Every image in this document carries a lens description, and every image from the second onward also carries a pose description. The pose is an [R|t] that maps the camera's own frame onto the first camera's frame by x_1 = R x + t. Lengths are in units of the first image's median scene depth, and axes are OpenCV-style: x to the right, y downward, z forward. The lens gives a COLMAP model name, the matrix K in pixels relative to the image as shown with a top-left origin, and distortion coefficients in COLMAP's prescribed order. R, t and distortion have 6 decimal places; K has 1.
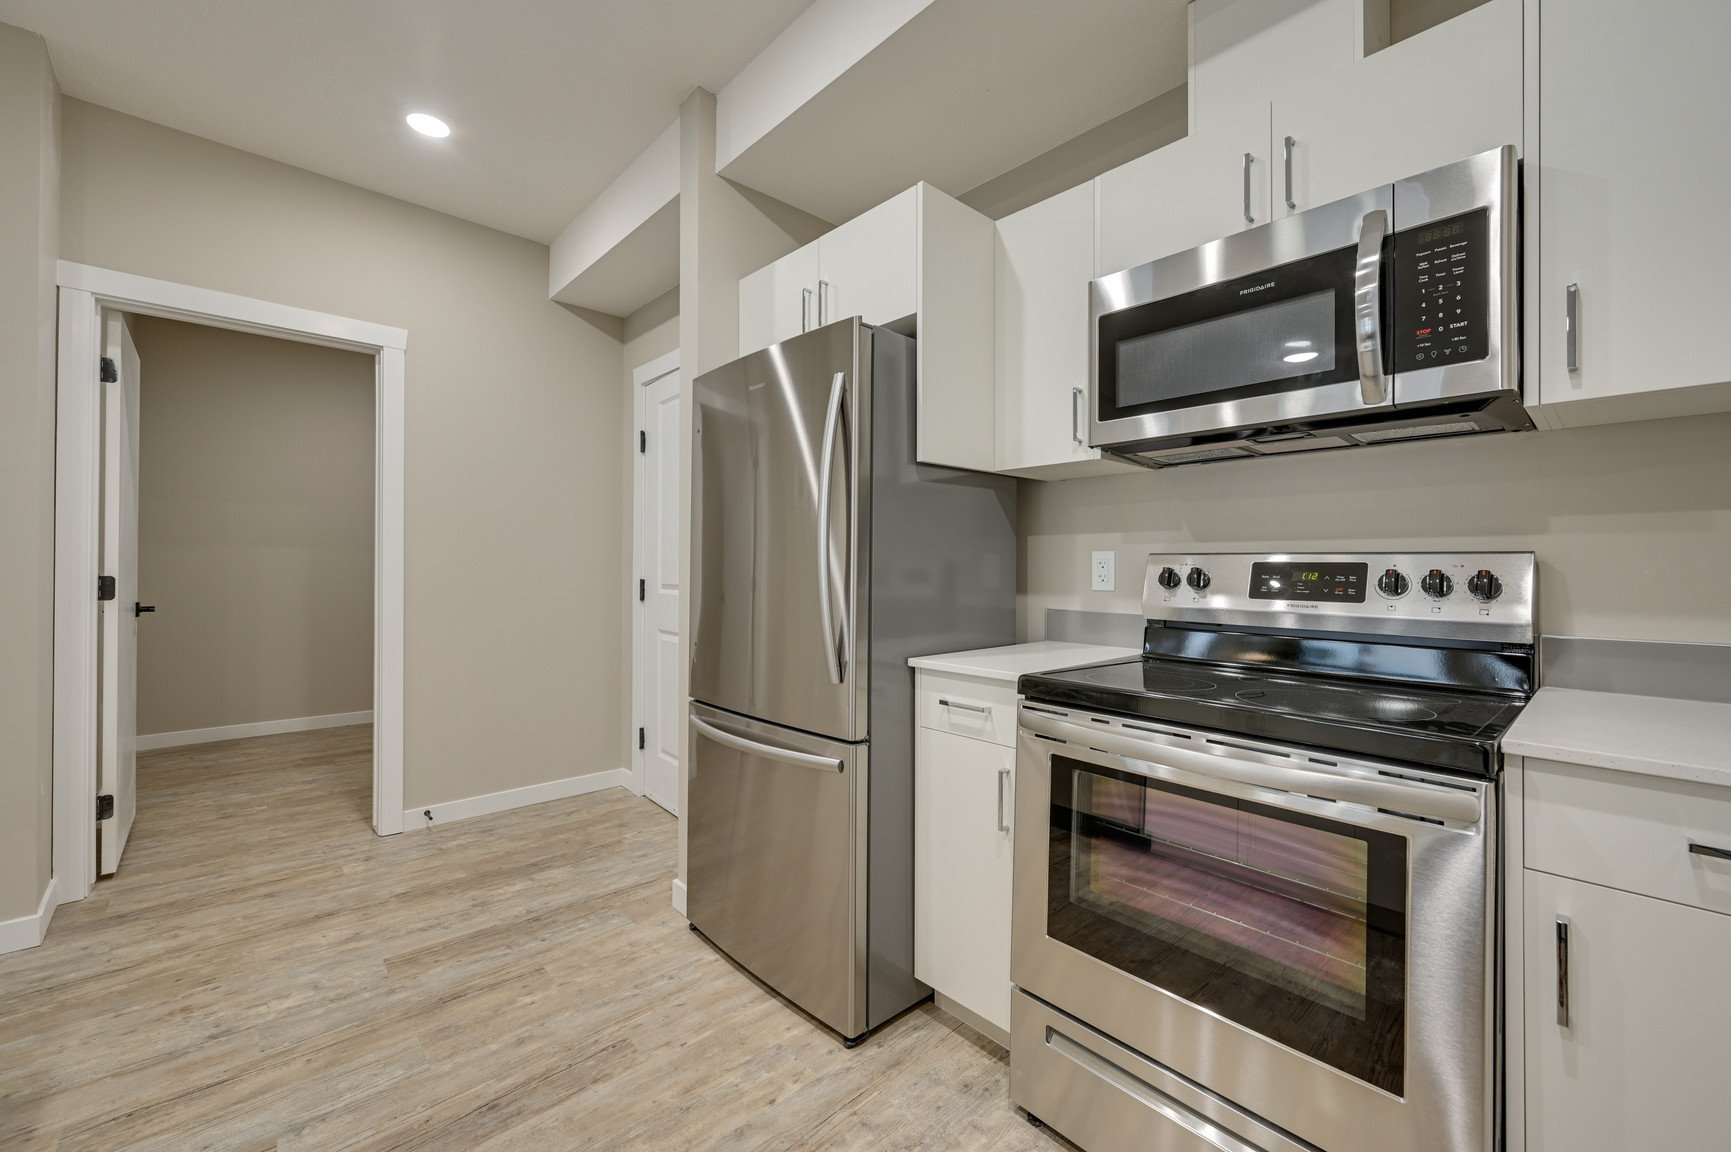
lens RADIAL K [[693.3, 0, 858.0], [0, 693.3, 561.9], [0, 0, 1]] dist [-0.000450, 0.000307]
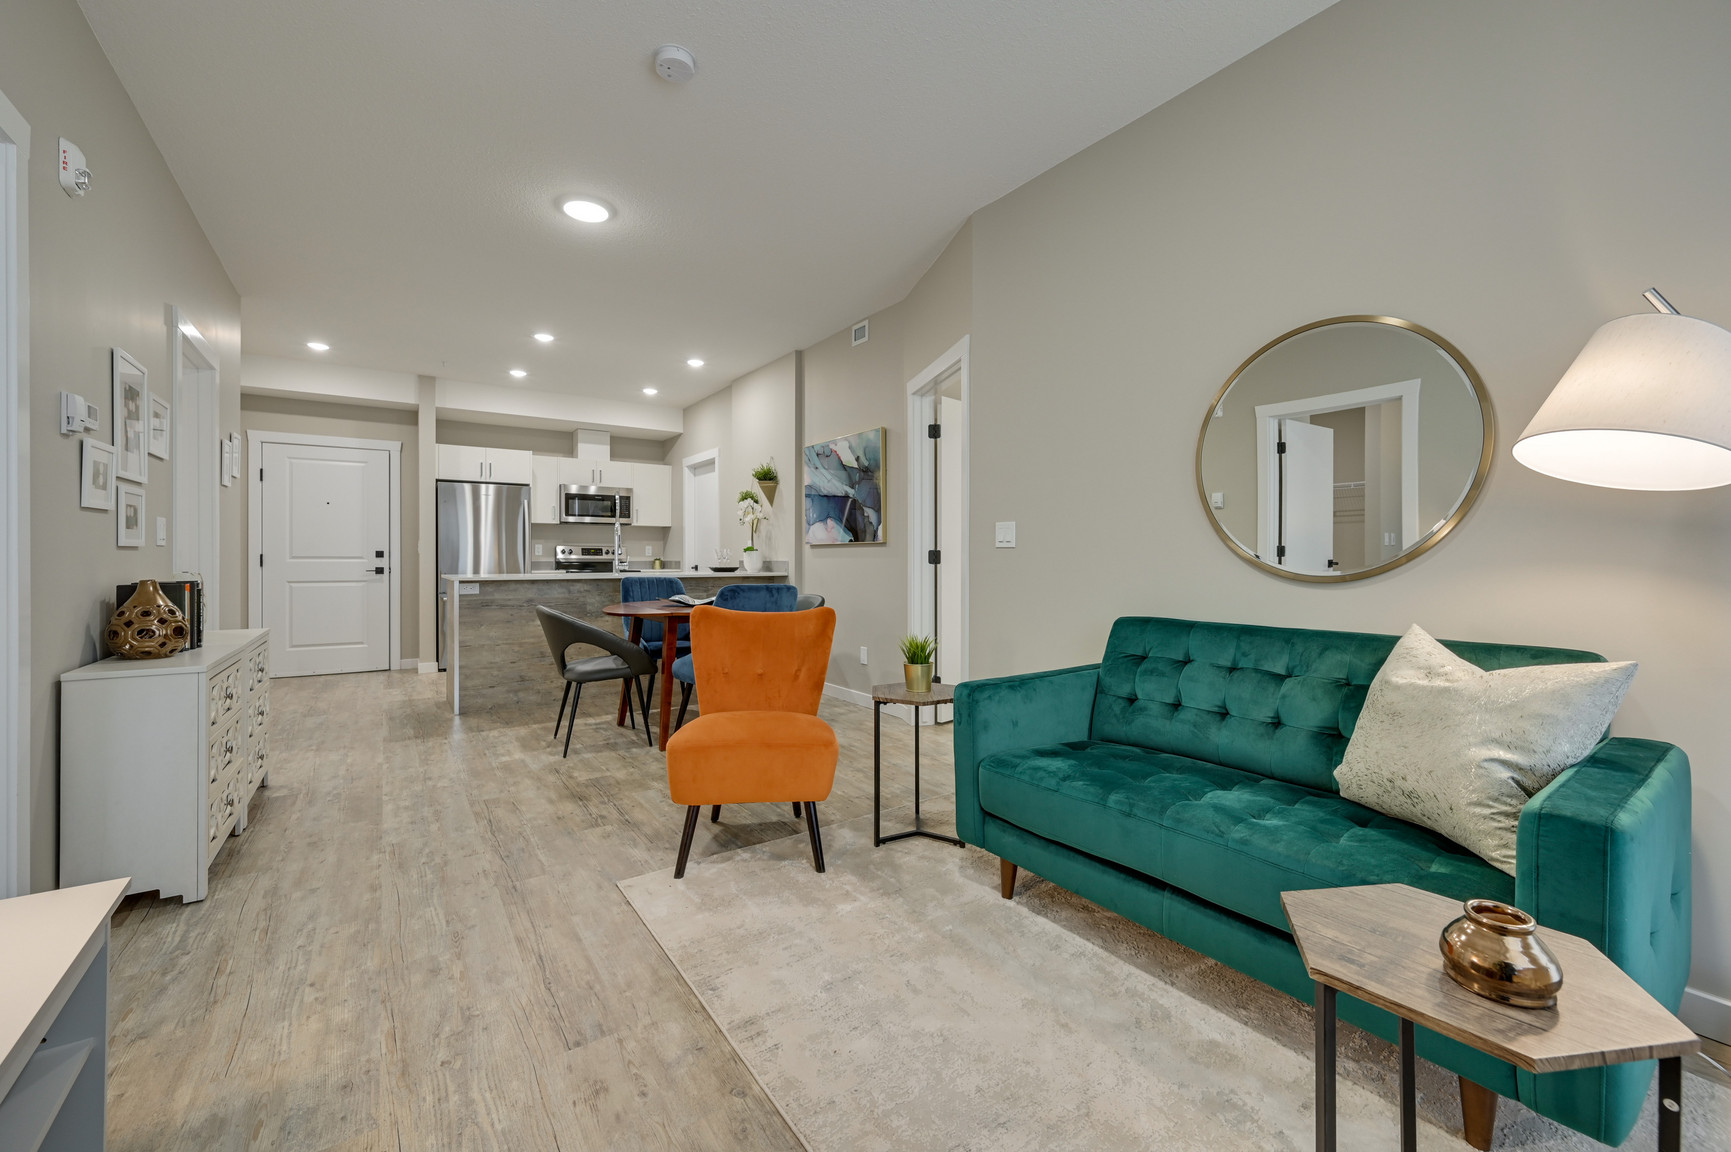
lens RADIAL K [[700.5, 0, 863.9], [0, 700.5, 557.3], [0, 0, 1]] dist [-0.001893, 0.000518]
pose [[0.139799, -0.003604, 0.990173, -3.385179], [-0.008827, 0.999949, 0.004886, 0.021147], [-0.990141, -0.009423, 0.139760, -1.355111]]
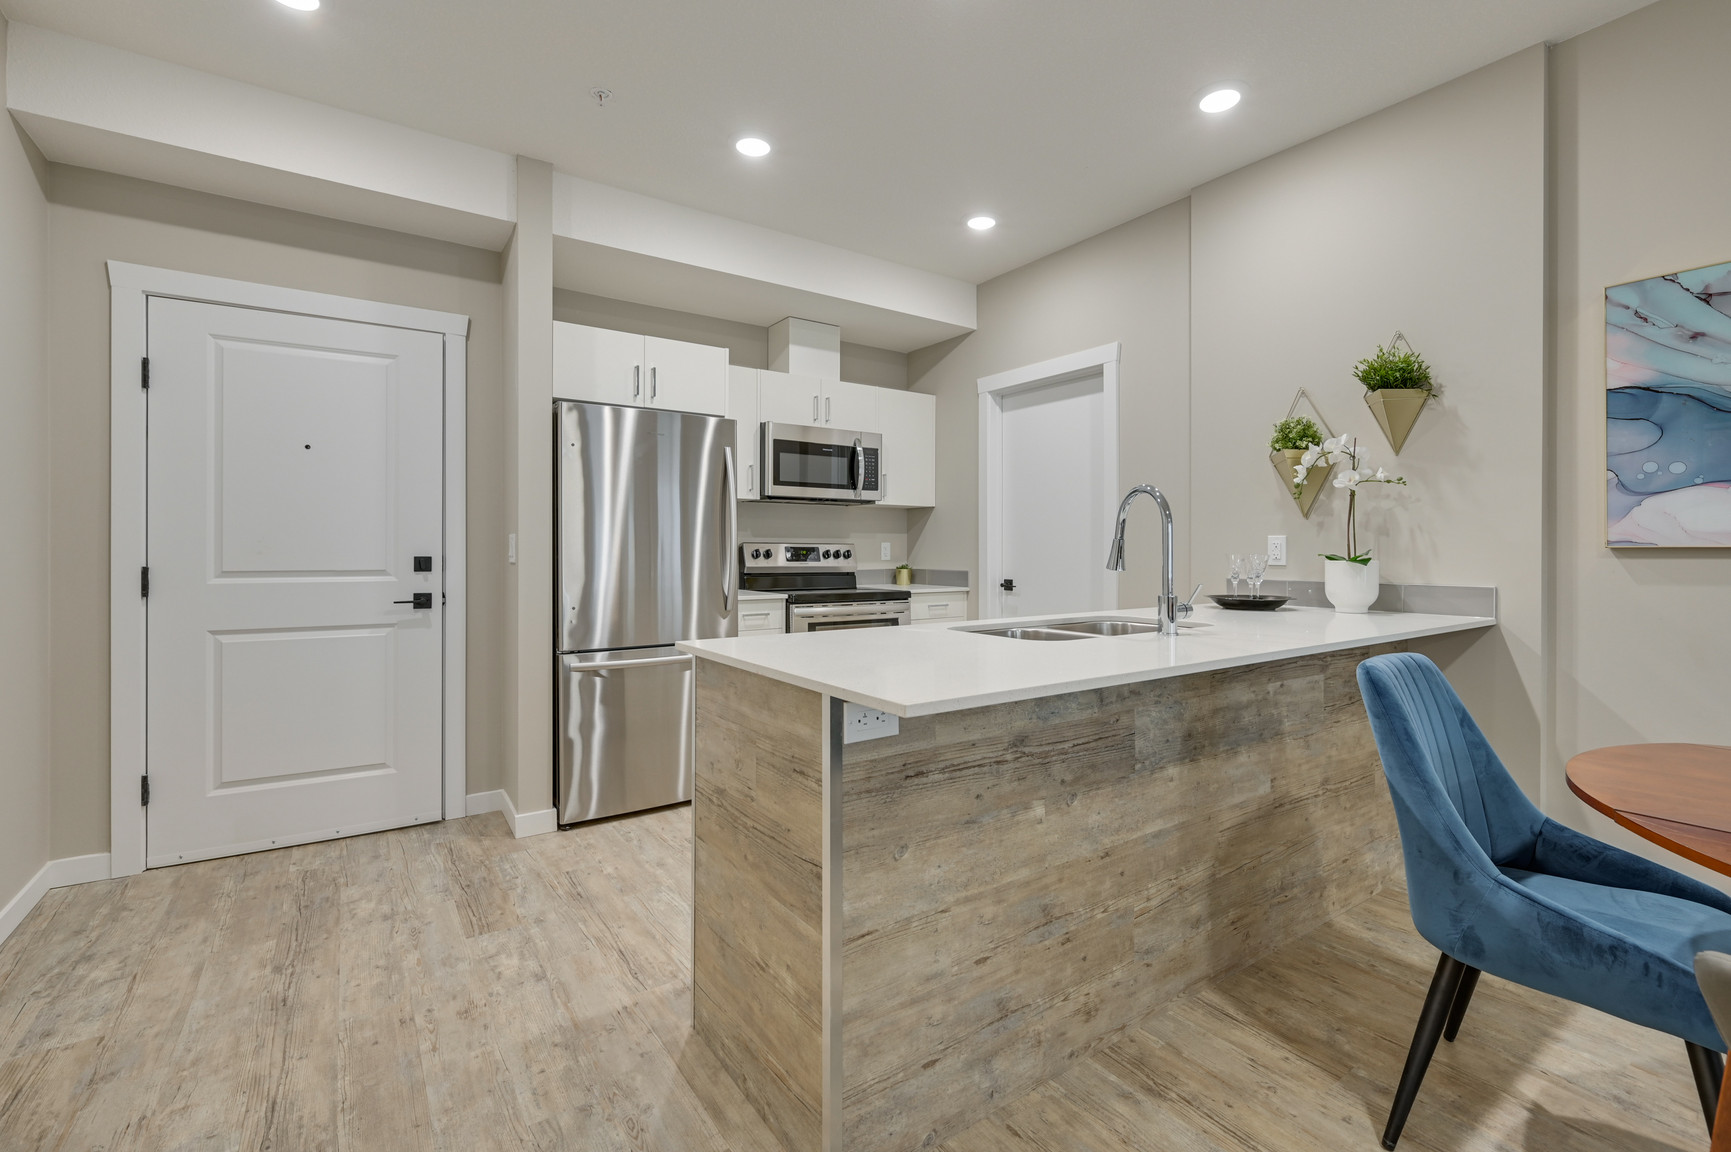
lens RADIAL K [[767.1, 0, 887.7], [0, 767.1, 549.1], [0, 0, 1]] dist [-0.001423, 0.000422]
pose [[0.124651, -0.003945, 0.992193, -1.839711], [-0.009926, 0.999937, 0.005223, -0.007857], [-0.992151, -0.010500, 0.124604, 0.274509]]
